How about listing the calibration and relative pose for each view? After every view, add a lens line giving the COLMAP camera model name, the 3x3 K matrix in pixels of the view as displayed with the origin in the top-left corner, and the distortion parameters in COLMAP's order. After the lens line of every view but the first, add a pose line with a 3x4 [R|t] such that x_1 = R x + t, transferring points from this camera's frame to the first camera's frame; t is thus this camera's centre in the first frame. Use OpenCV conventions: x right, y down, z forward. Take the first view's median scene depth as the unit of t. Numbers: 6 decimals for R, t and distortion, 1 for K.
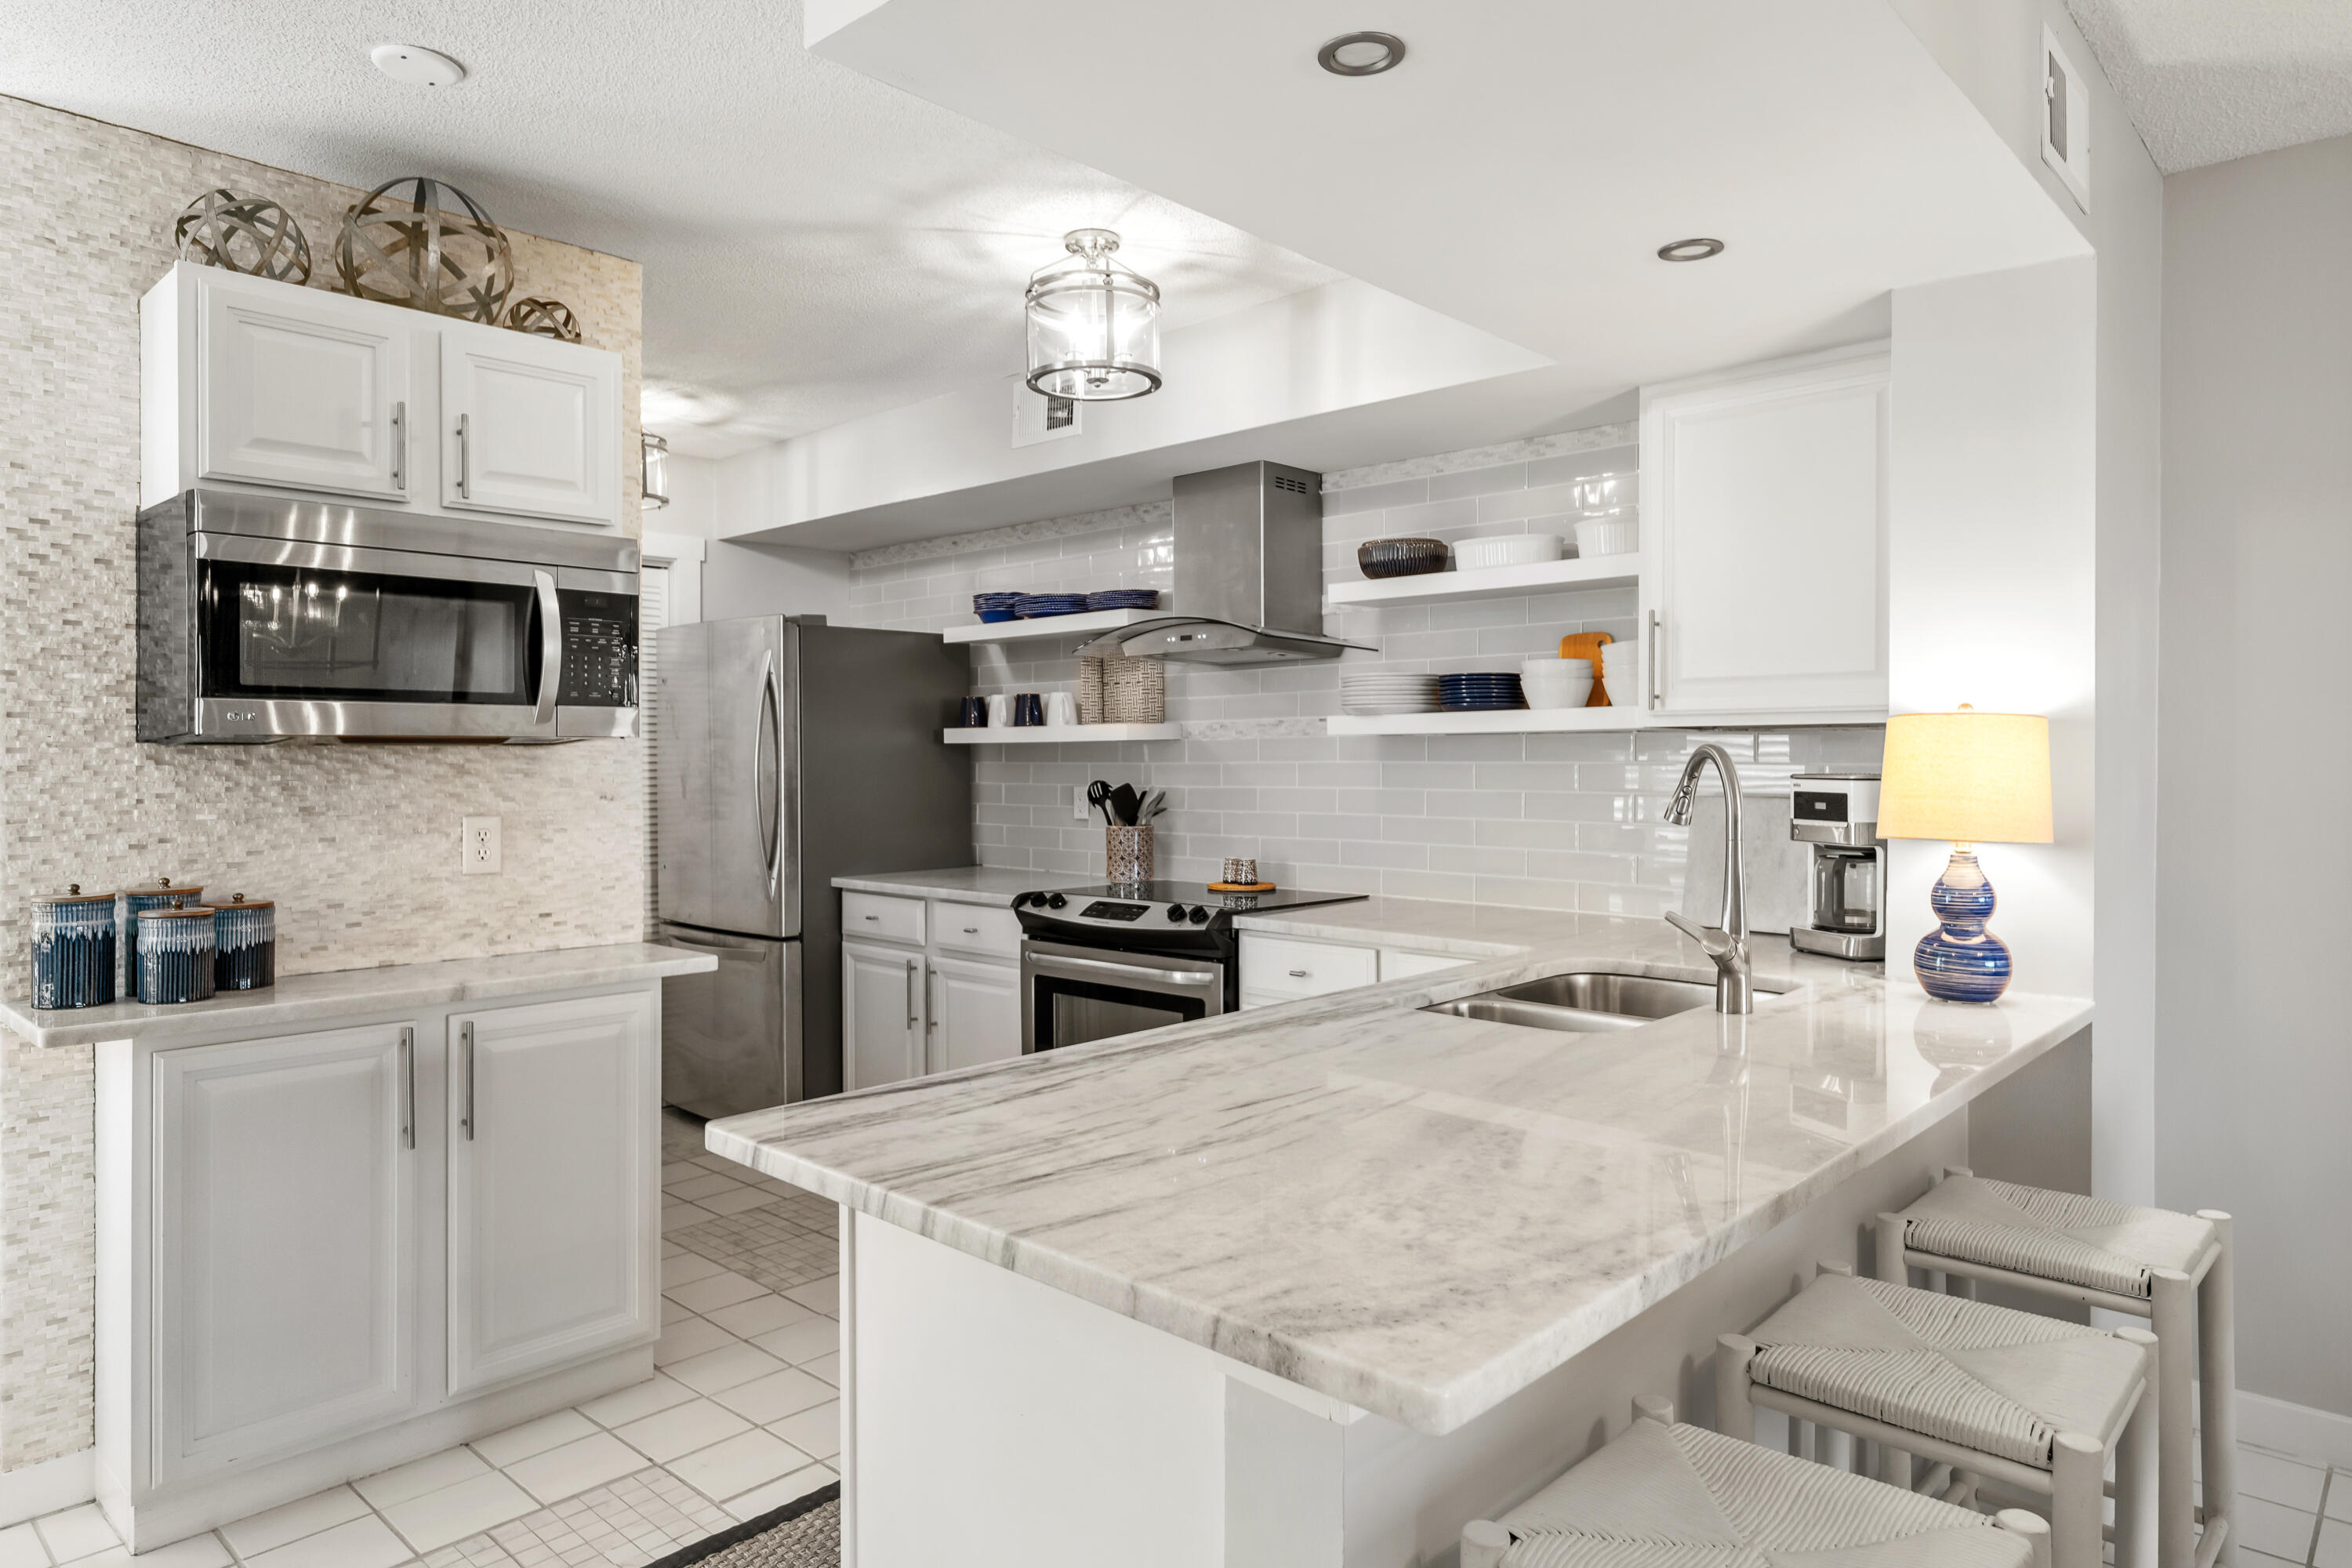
lens RADIAL K [[1417.6, 0, 1161.5], [0, 1417.6, 760.8], [0, 0, 1]] dist [-0.003524, 0.000125]
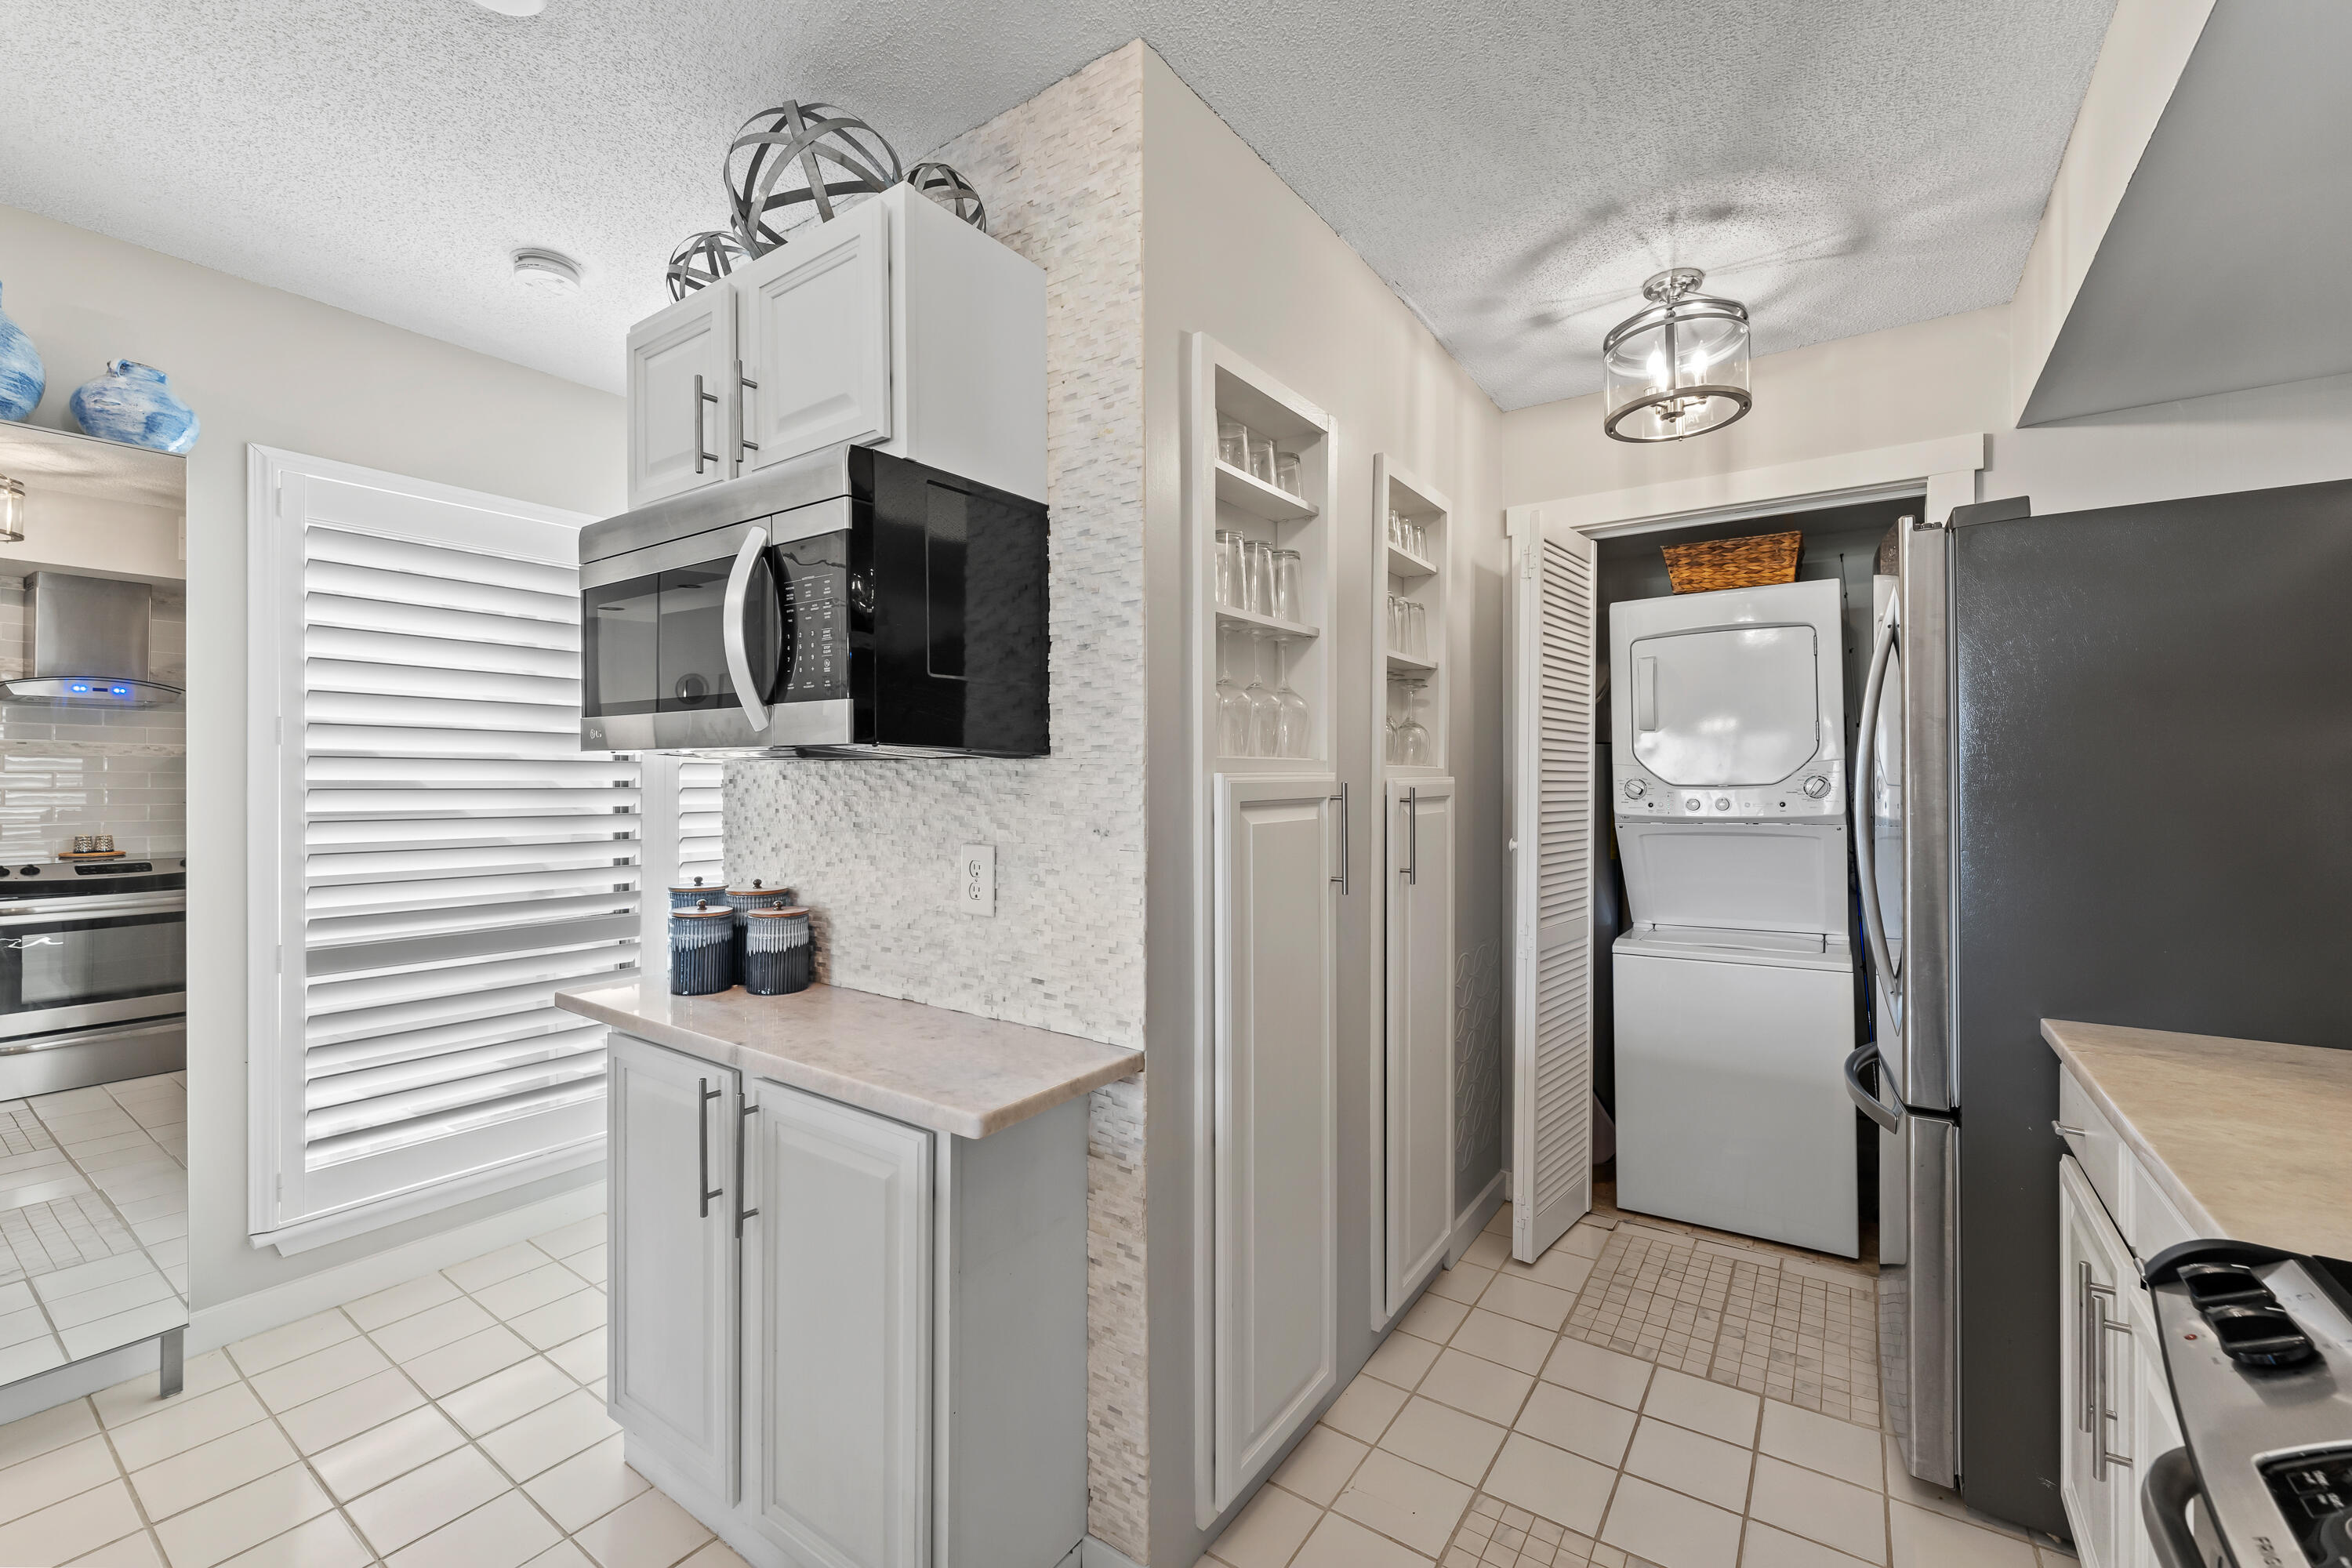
lens RADIAL K [[964.7, 0, 1180.4], [0, 964.7, 770.3], [0, 0, 1]] dist [-0.001677, -0.000155]
pose [[0.149179, -0.001037, -0.988810, 0.094173], [-0.005071, 0.999985, -0.001813, -0.004059], [0.988797, 0.005285, 0.149172, 1.050975]]
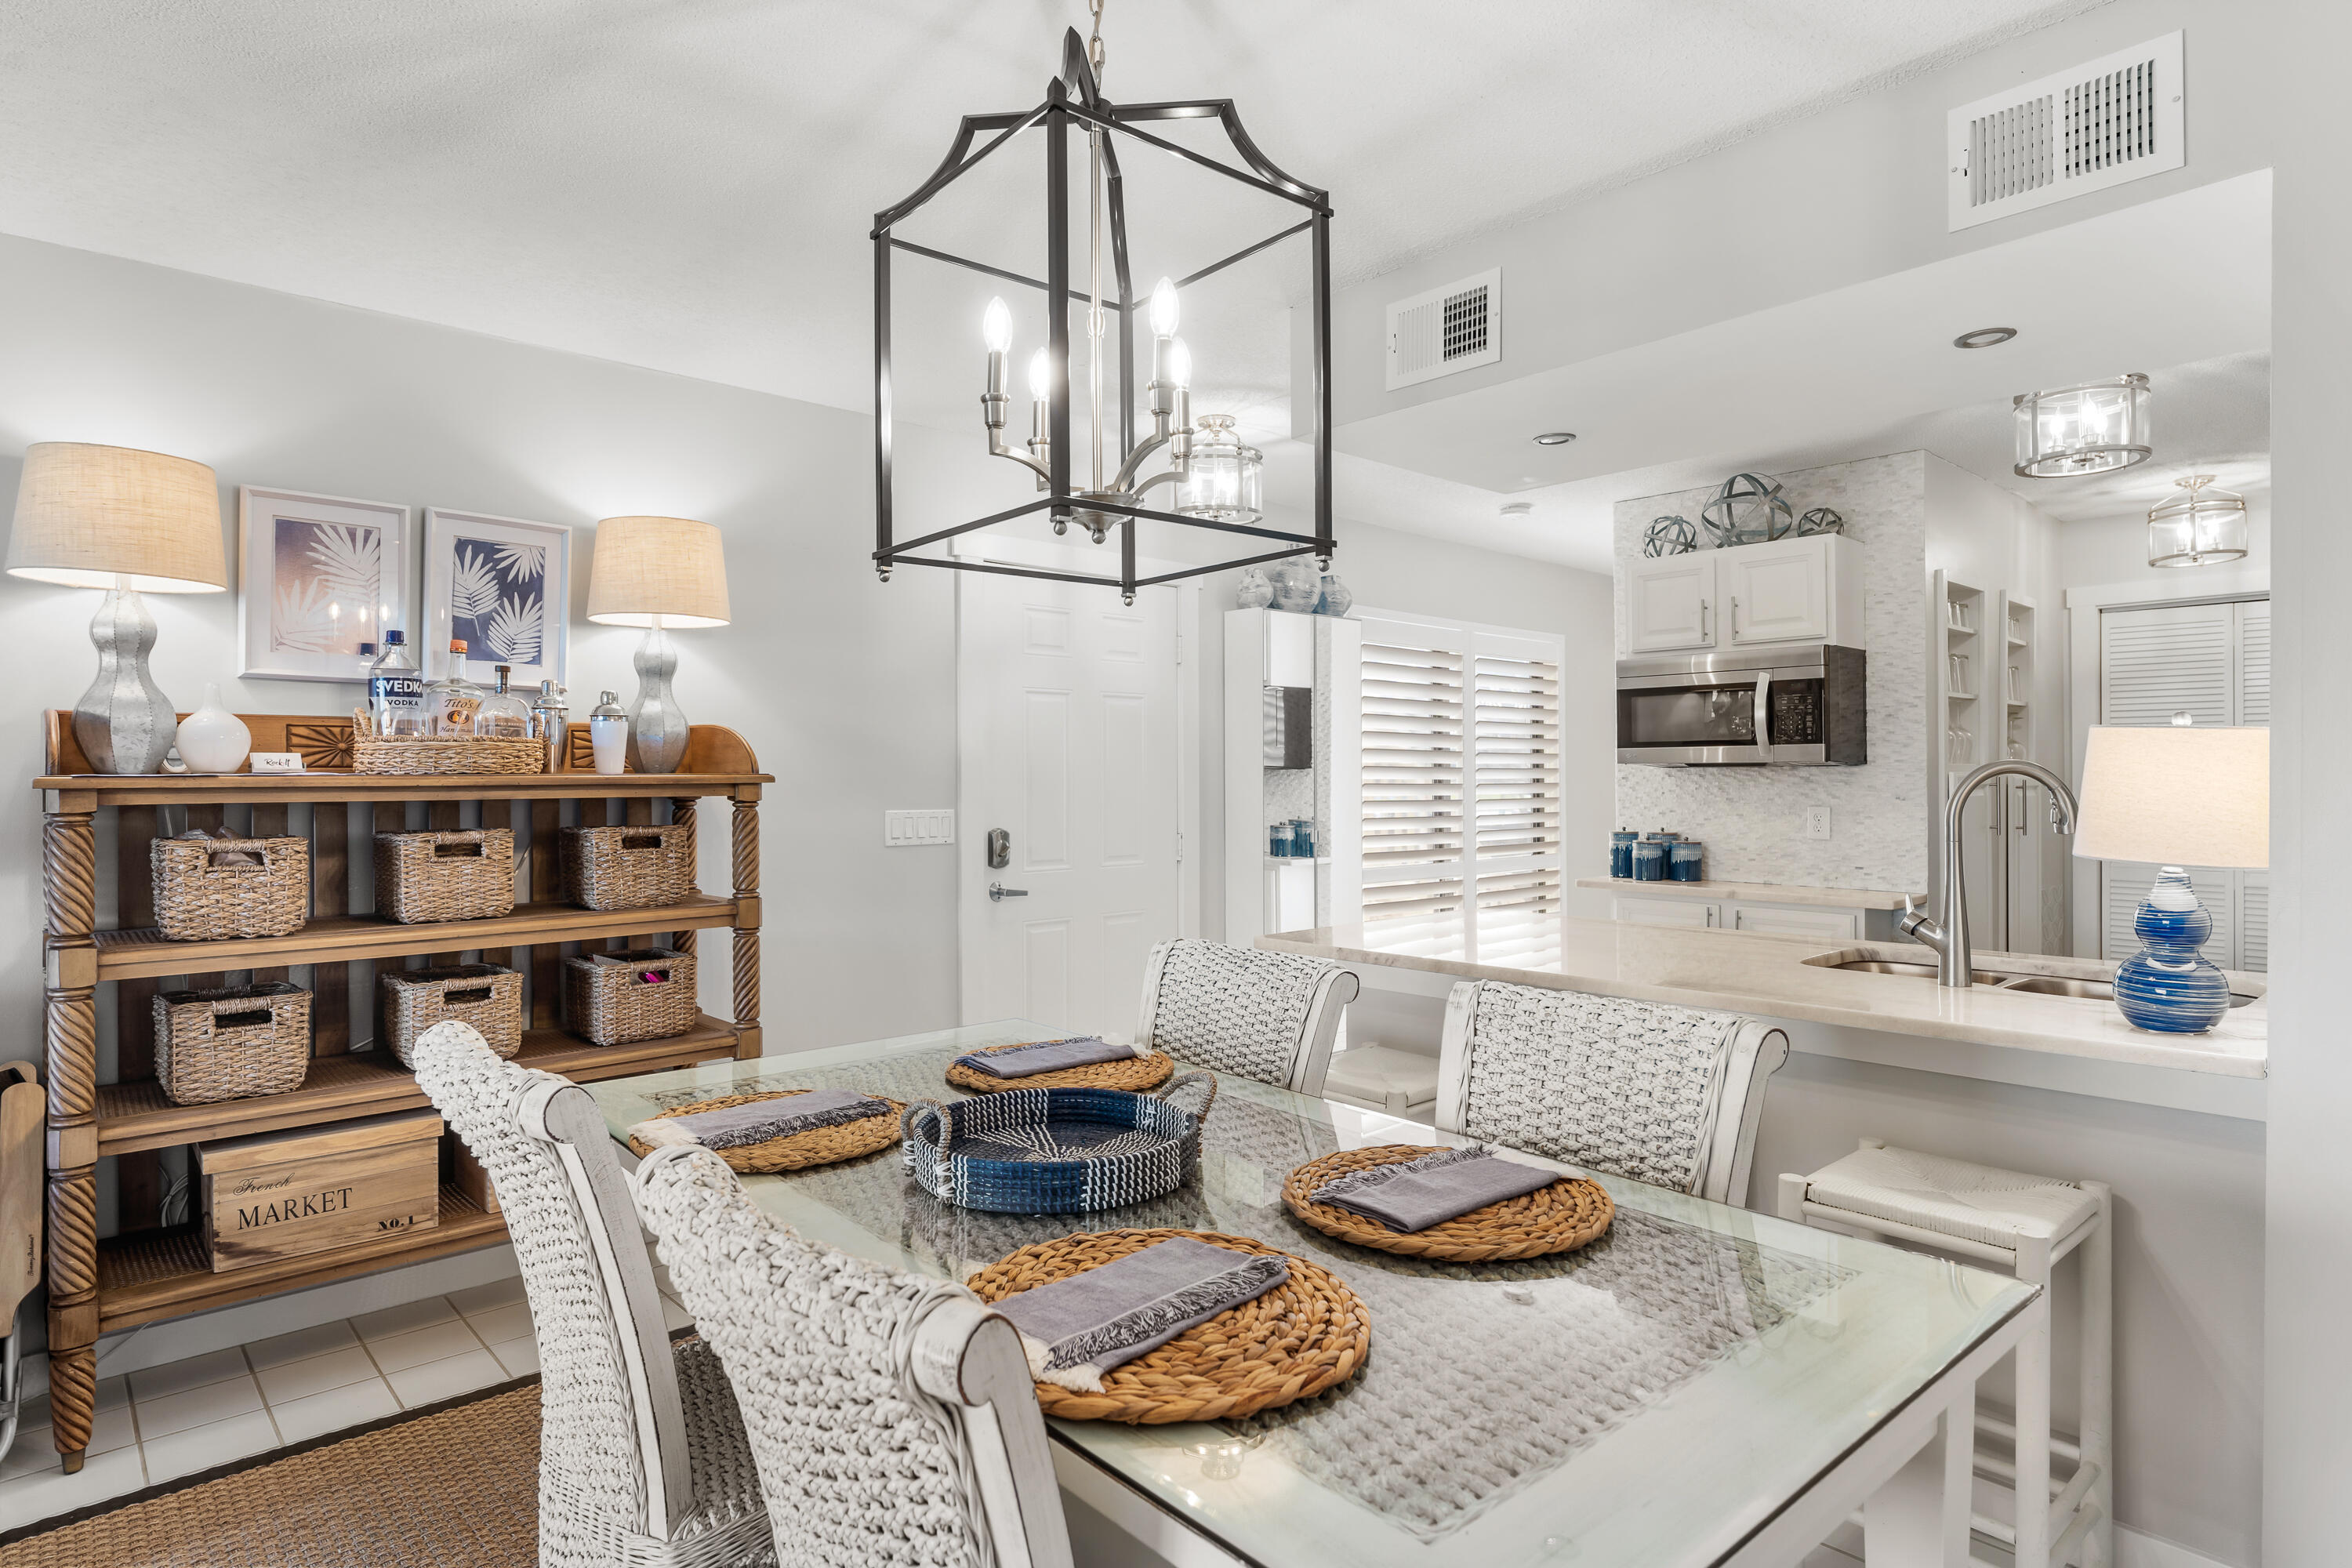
lens RADIAL K [[1264.7, 0, 1171.2], [0, 1264.7, 777.4], [0, 0, 1]] dist [-0.006754, -0.000712]
pose [[-0.072180, 0.001845, -0.997390, 1.155082], [0.001257, 0.999998, 0.001759, -0.000734], [0.997391, -0.001127, -0.072182, 0.319509]]
